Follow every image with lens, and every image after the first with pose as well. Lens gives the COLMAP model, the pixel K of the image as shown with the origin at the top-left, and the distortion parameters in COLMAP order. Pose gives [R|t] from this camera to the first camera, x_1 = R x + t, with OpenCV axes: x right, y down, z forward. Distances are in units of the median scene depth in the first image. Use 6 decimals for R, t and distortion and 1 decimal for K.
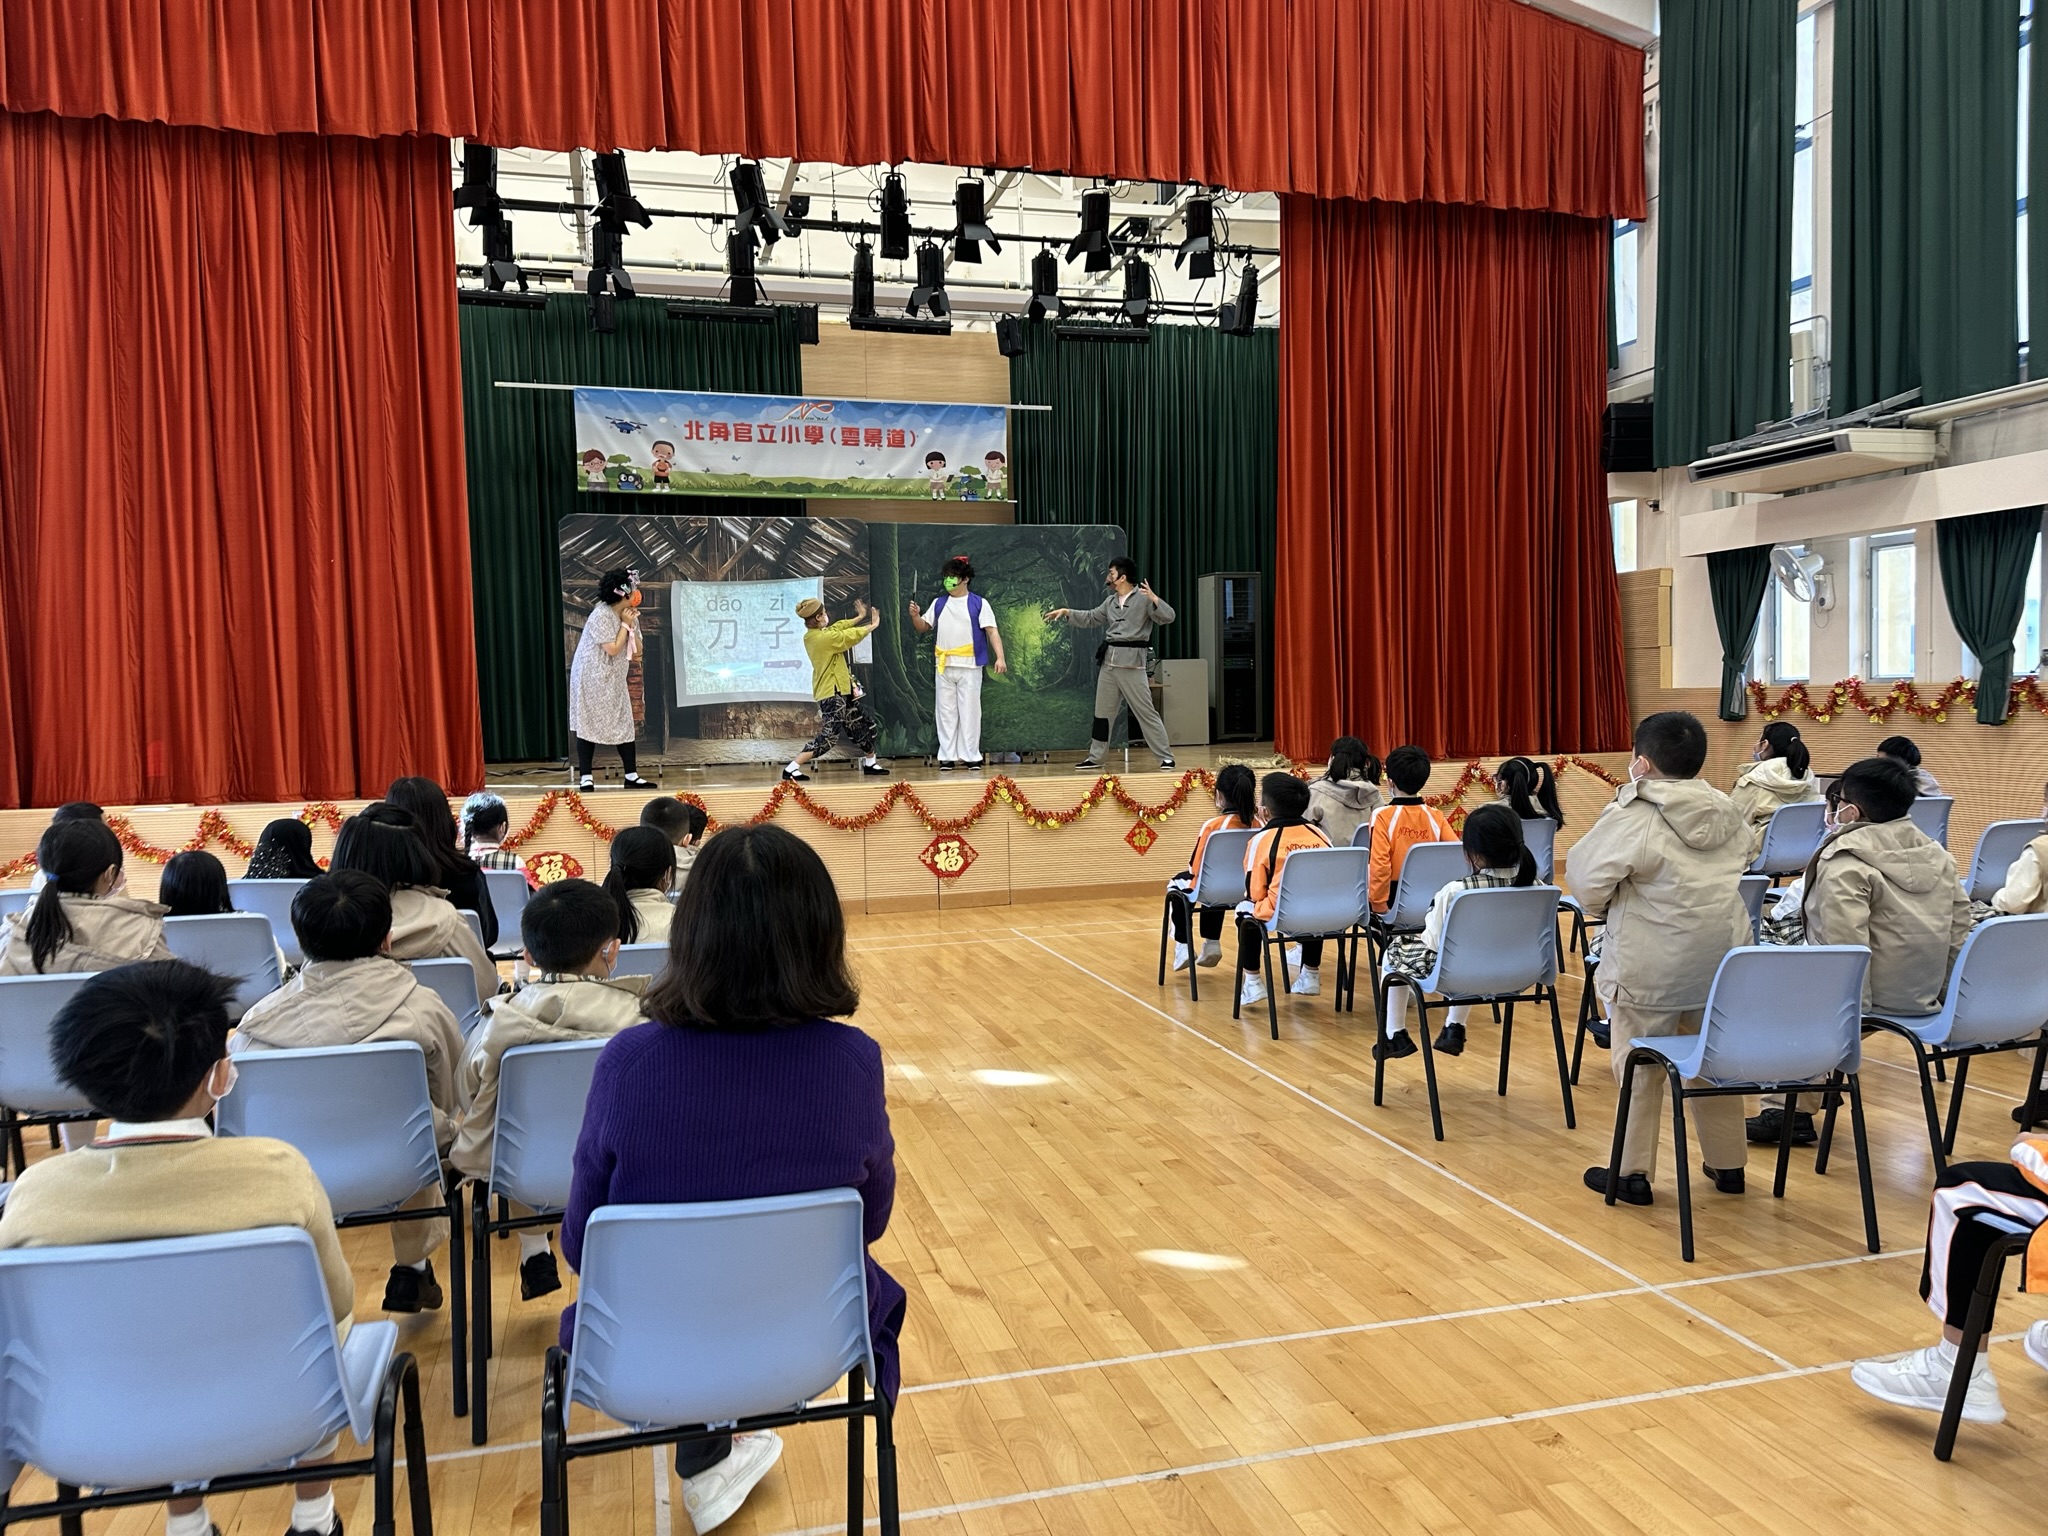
lens RADIAL K [[1518.2, 0, 1061.0], [0, 1518.2, 771.5], [0, 0, 1]] dist [0.082771, -0.089131]
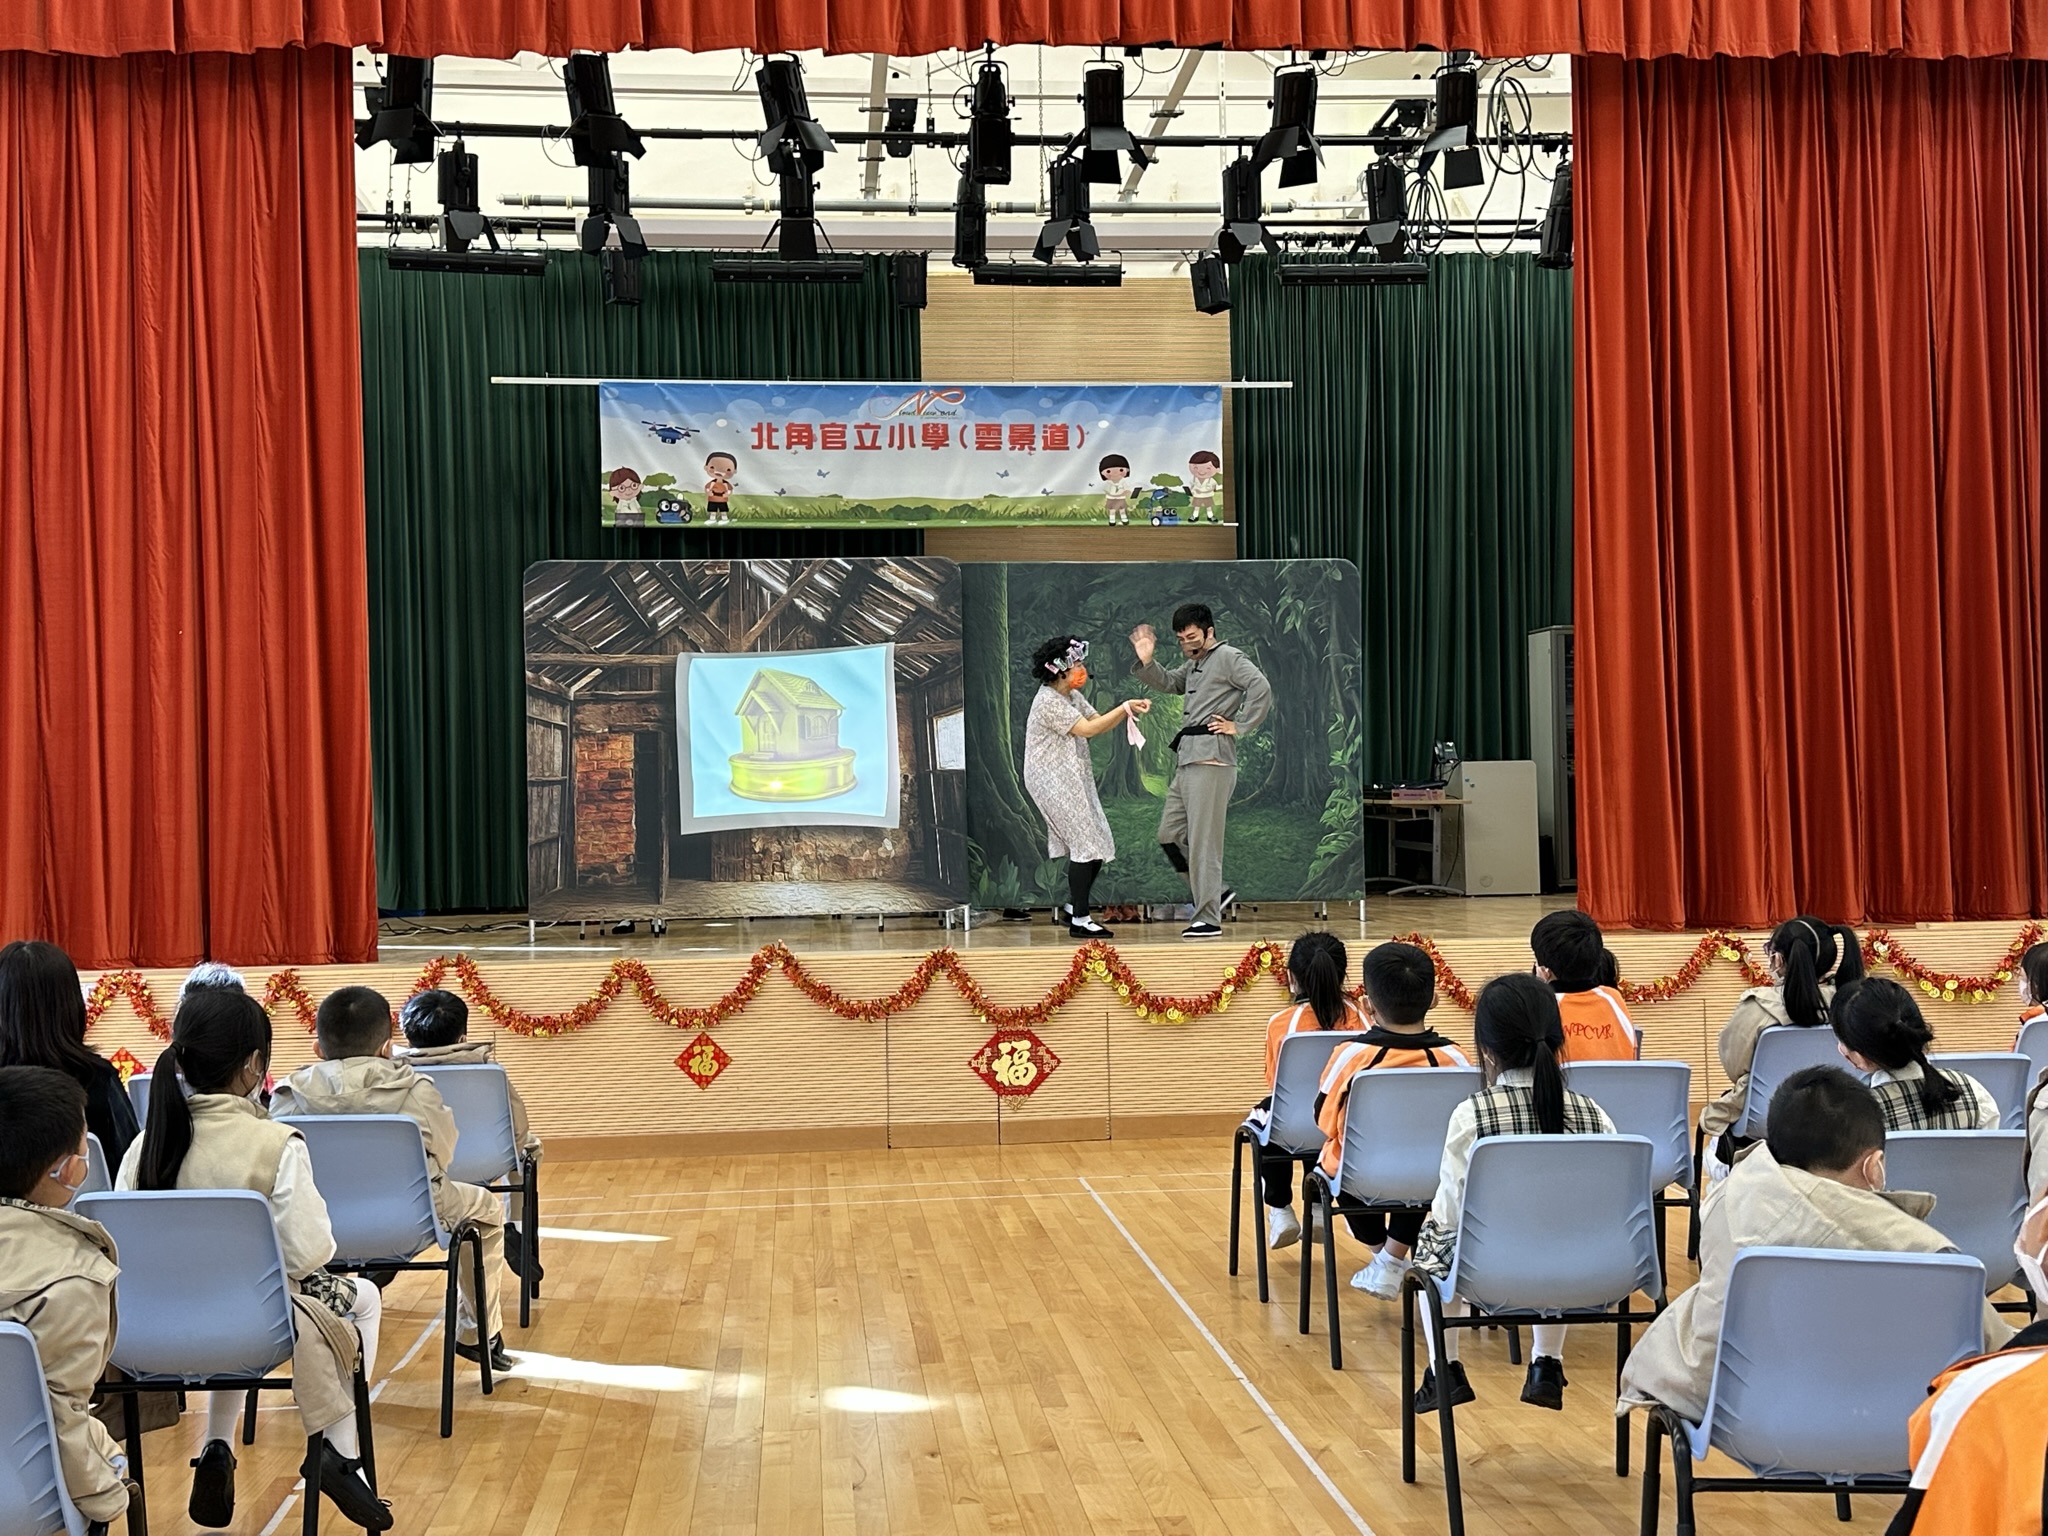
lens RADIAL K [[2300.2, 0, 1048.2], [0, 2300.2, 761.2], [0, 0, 1]] dist [0.089768, 0.000000]
pose [[0.984088, -0.002311, -0.177665, 0.097399], [-0.010475, 0.997422, -0.070996, -0.003315], [0.177371, 0.071727, 0.981527, 0.007376]]
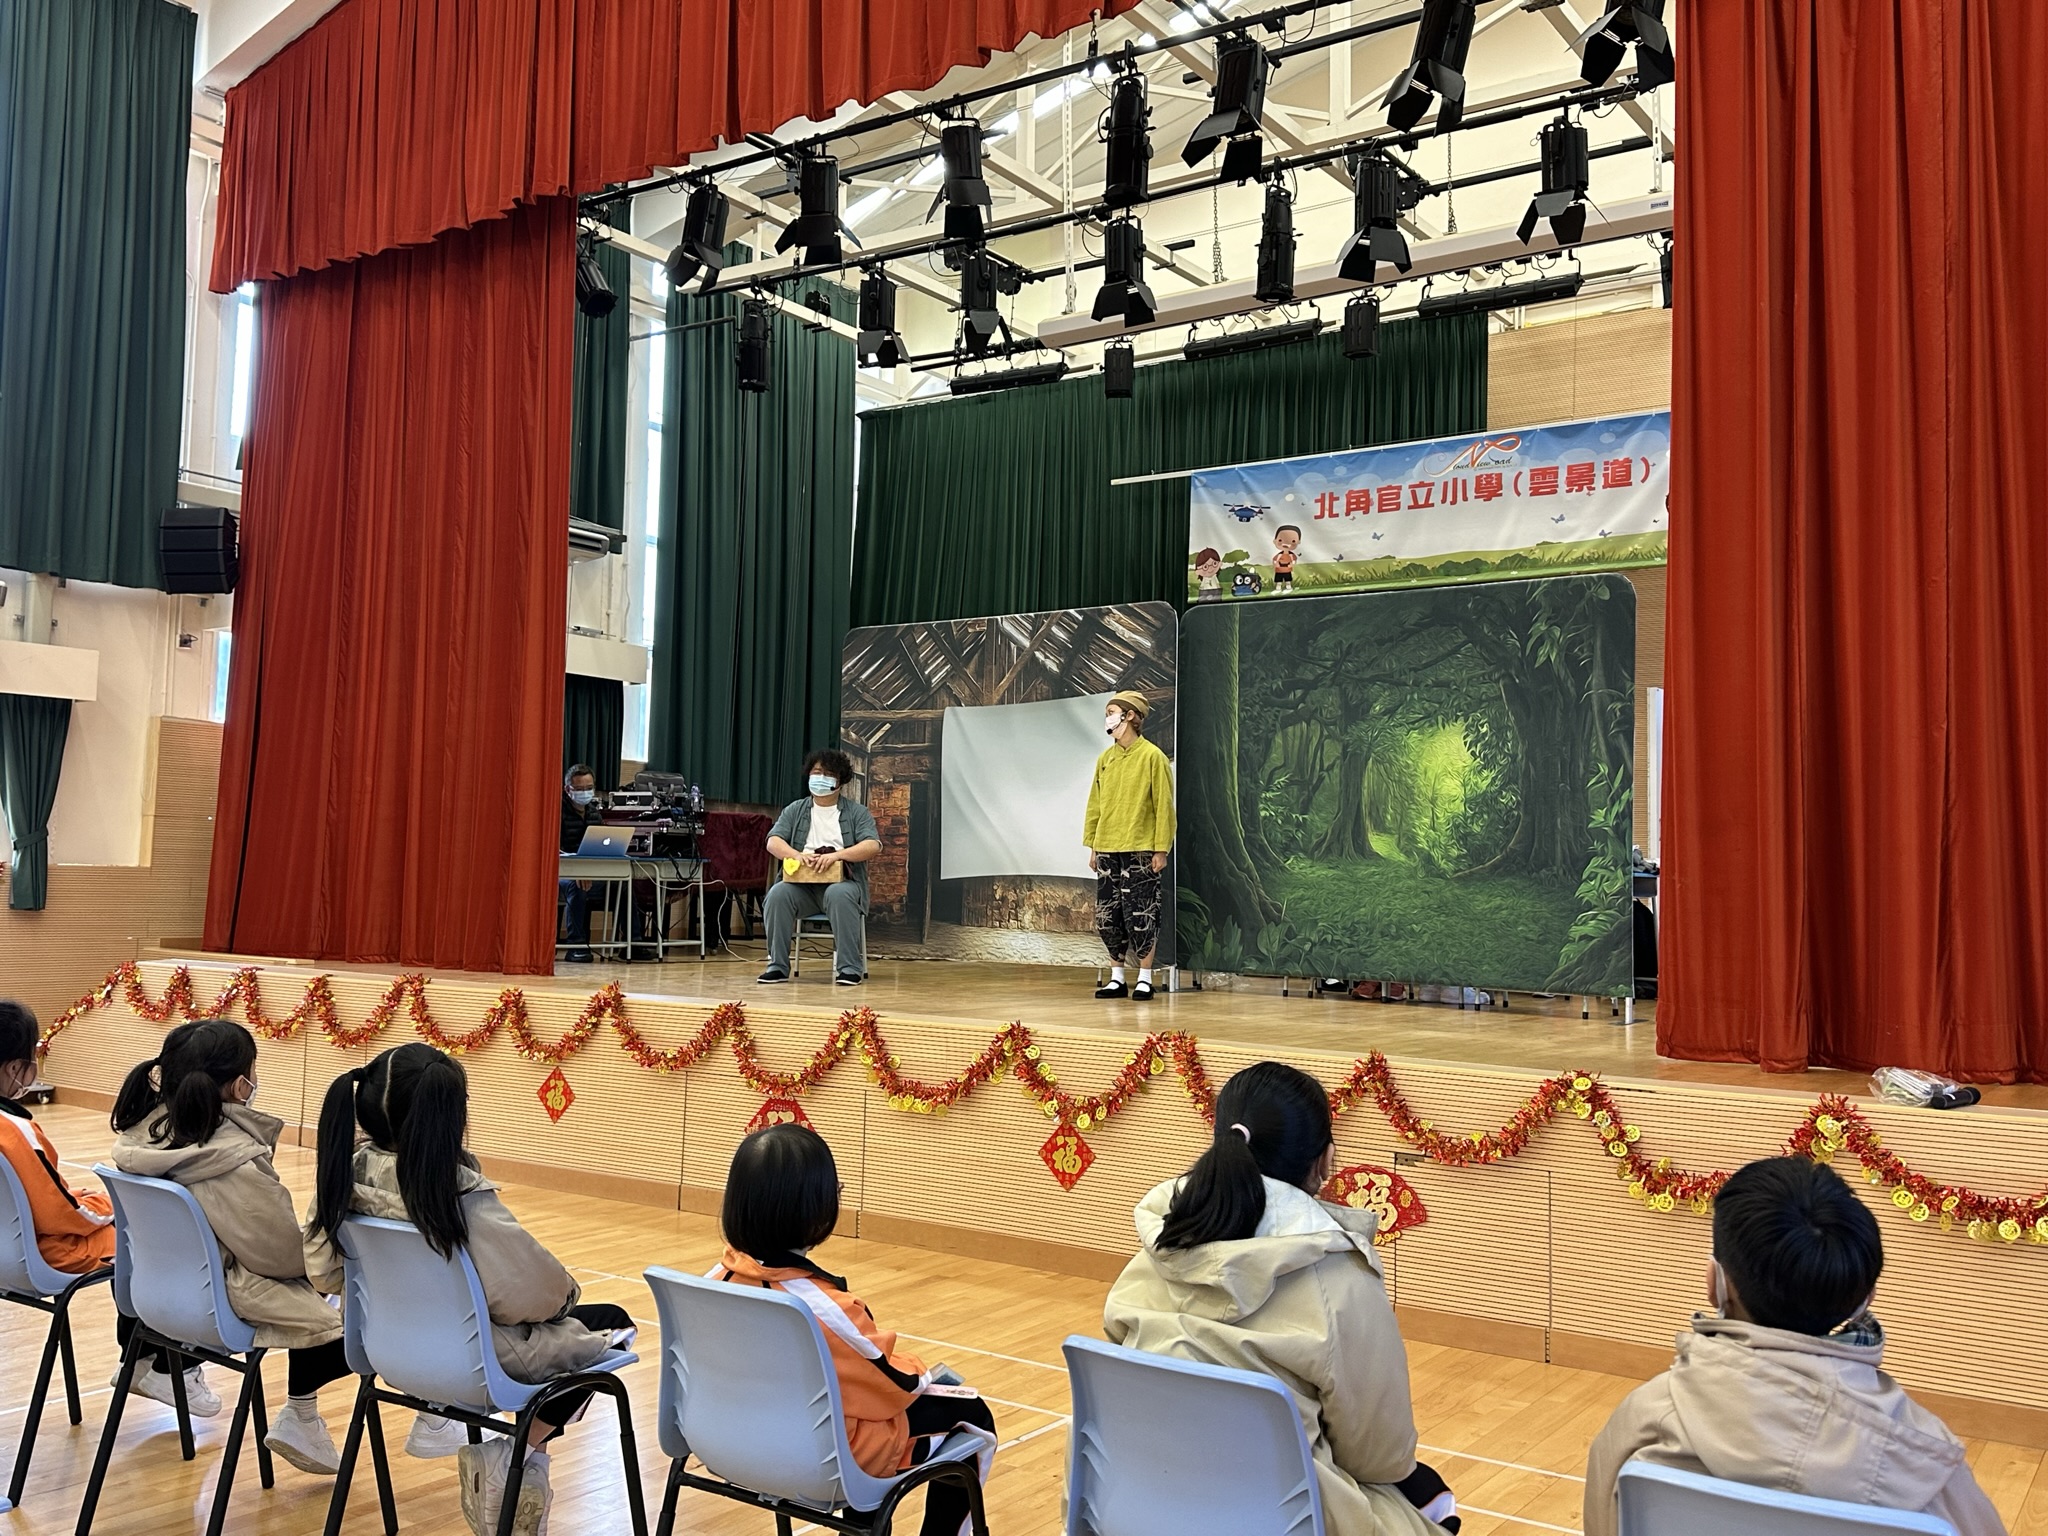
lens RADIAL K [[1798.6, 0, 1024.2], [0, 1798.6, 752.2], [0, 0, 1]] dist [0.133289, -0.066556]
pose [[0.622925, -0.017869, -0.782077, 0.451355], [-0.074555, 0.993832, -0.082091, -0.035490], [0.778721, 0.109445, 0.617751, 0.502574]]
